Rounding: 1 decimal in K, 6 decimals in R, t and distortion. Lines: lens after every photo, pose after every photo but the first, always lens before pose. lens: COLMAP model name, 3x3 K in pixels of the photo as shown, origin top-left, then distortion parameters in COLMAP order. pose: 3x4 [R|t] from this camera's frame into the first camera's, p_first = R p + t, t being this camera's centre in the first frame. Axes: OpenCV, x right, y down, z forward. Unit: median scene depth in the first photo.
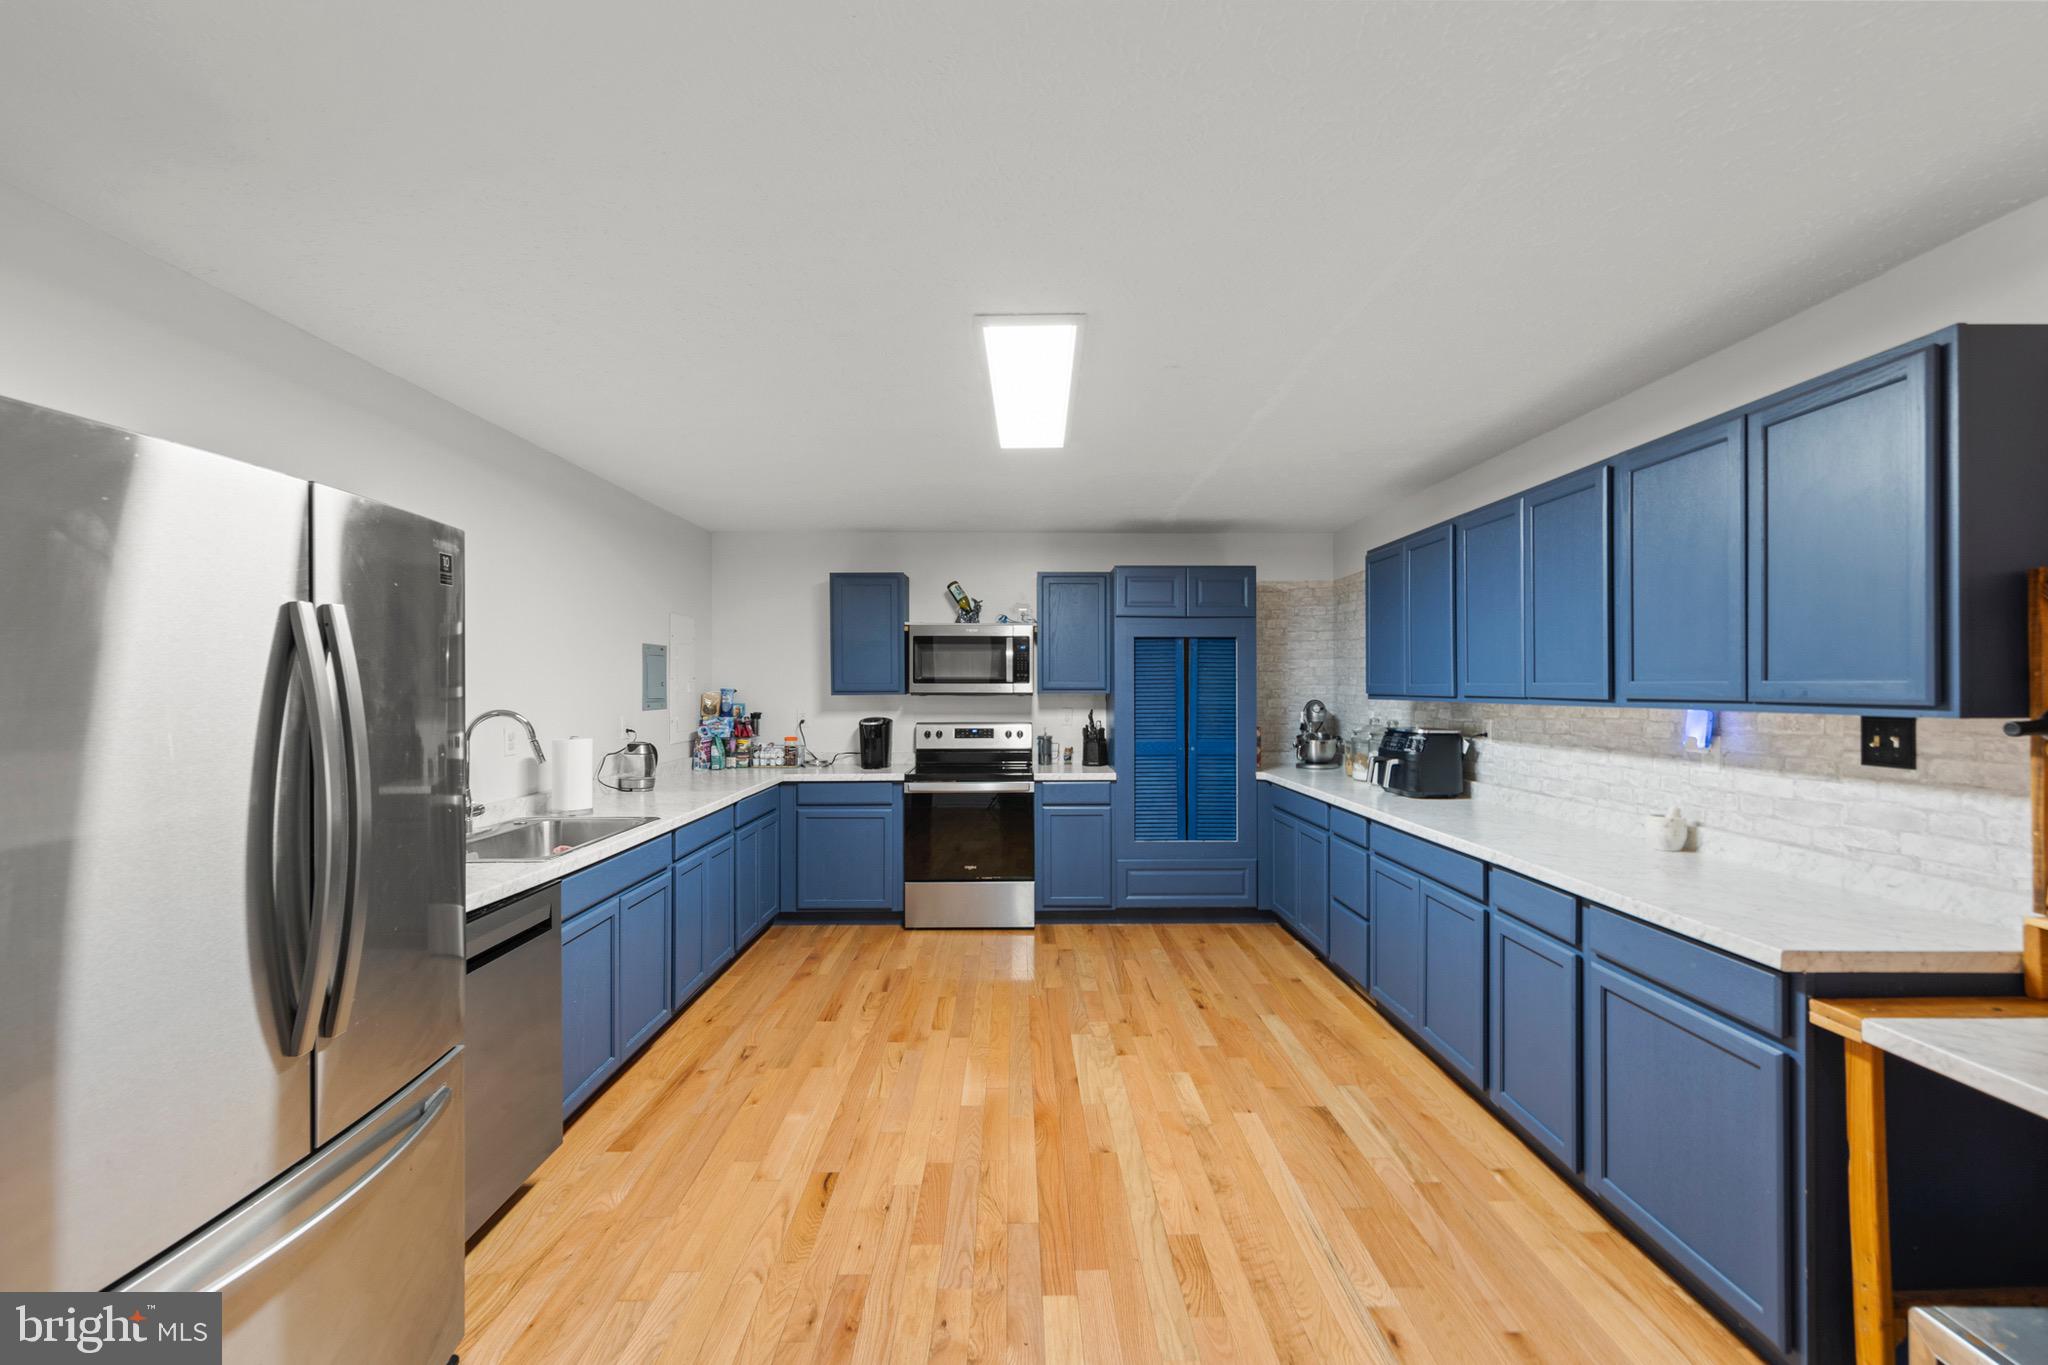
lens RADIAL K [[882.0, 0, 1023.4], [0, 882.0, 680.5], [0, 0, 1]] dist [0.004841, 0.000394]
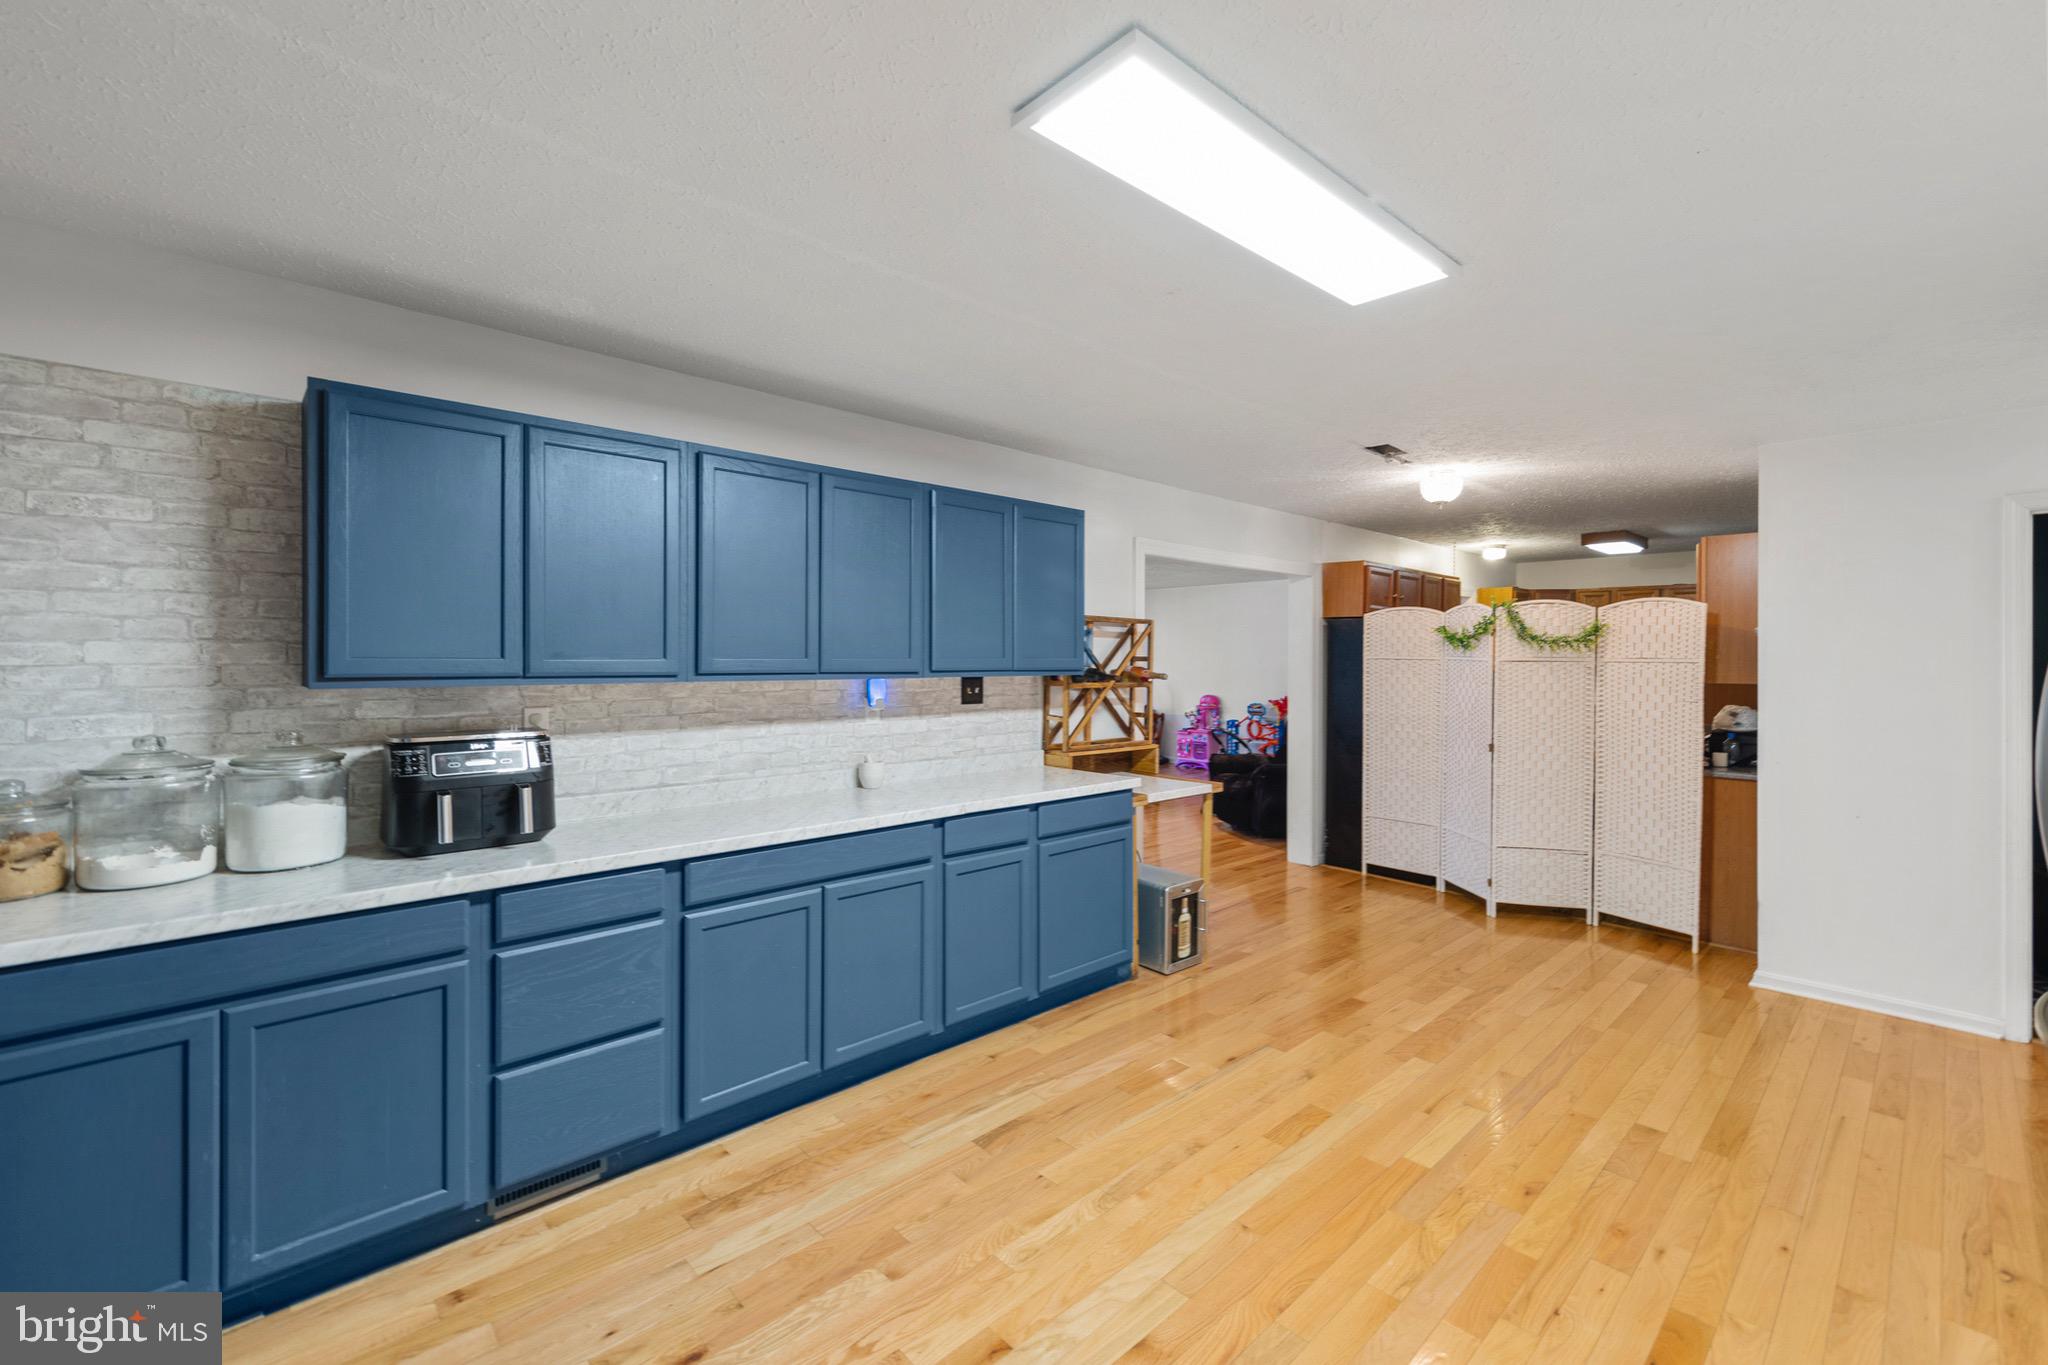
lens RADIAL K [[882.0, 0, 1023.0], [0, 882.0, 680.6], [0, 0, 1]] dist [0.004841, 0.000394]
pose [[-0.684828, -0.027438, 0.728188, -0.362681], [-0.012192, 0.999582, 0.026198, -0.001199], [-0.728603, 0.009063, -0.684876, 1.756579]]
